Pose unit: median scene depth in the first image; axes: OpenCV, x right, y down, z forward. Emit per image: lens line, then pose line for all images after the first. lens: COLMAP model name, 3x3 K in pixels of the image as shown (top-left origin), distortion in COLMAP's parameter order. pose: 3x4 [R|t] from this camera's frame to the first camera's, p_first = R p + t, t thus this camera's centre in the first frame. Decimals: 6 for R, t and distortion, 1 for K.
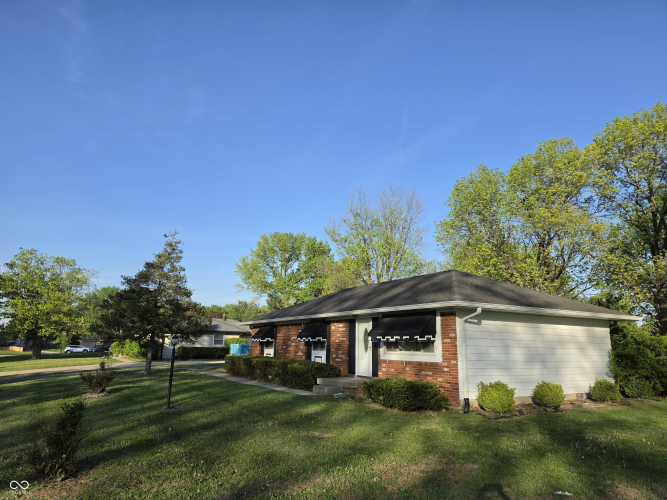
lens RADIAL K [[459.8, 0, 333.5], [0, 459.8, 250.0], [0, 0, 1]] dist [0.061013, -0.004219]
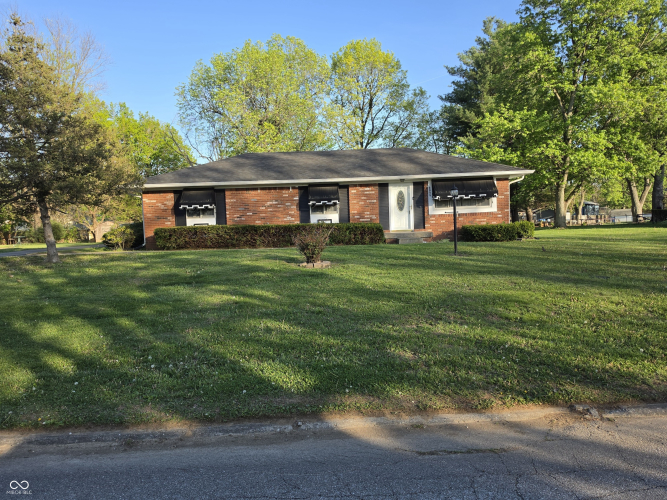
lens RADIAL K [[459.8, 0, 333.5], [0, 459.8, 250.0], [0, 0, 1]] dist [0.061013, -0.004219]
pose [[0.519935, -0.082901, 0.850173, -1.038350], [-0.129348, 0.976162, 0.174291, 0.133953], [-0.844356, -0.200589, 0.496817, 0.526720]]
